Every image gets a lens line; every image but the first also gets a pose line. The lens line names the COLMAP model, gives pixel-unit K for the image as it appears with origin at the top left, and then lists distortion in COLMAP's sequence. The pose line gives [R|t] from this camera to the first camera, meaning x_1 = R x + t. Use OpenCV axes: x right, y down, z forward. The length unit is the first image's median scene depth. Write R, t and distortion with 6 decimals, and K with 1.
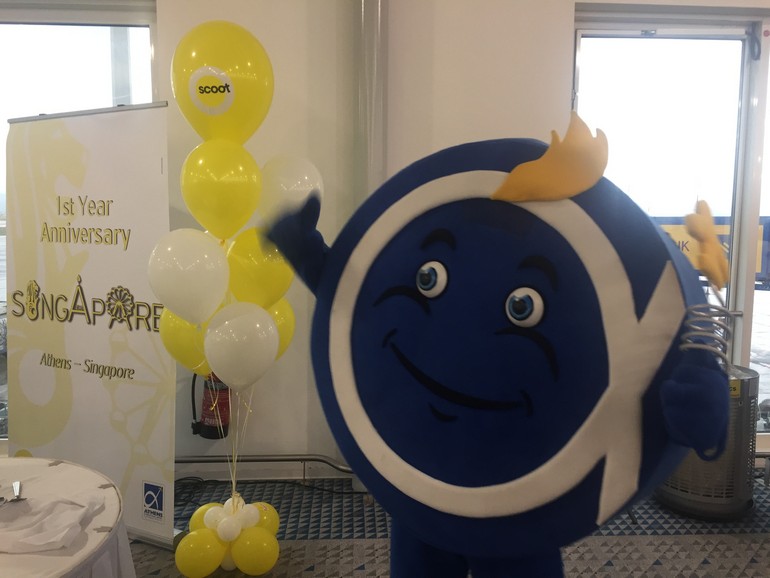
lens RADIAL K [[718.2, 0, 385.0], [0, 718.2, 289.0], [0, 0, 1]] dist [0.009051, -0.009254]
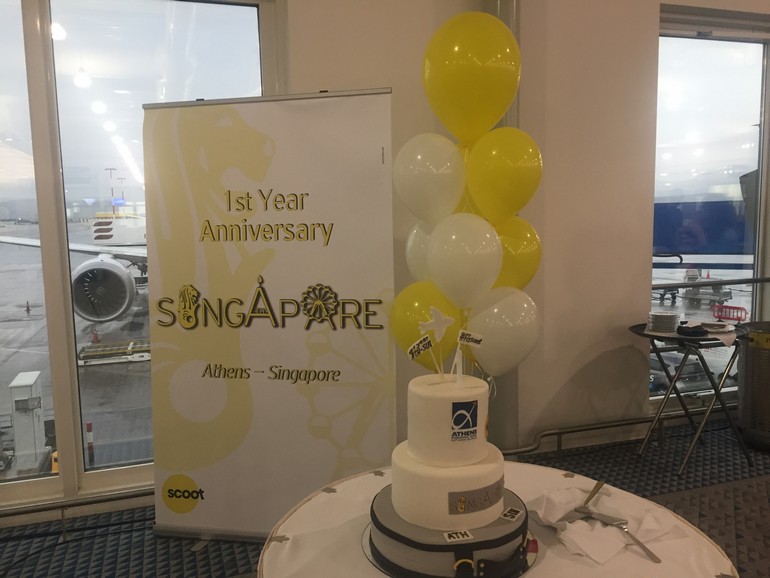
lens RADIAL K [[718.2, 0, 385.0], [0, 718.2, 289.0], [0, 0, 1]] dist [0.009051, -0.009254]
pose [[0.955879, -0.062562, 0.287023, -0.540296], [0.058468, 0.998028, 0.022823, -0.013680], [-0.287885, -0.005034, 0.957652, 0.071136]]
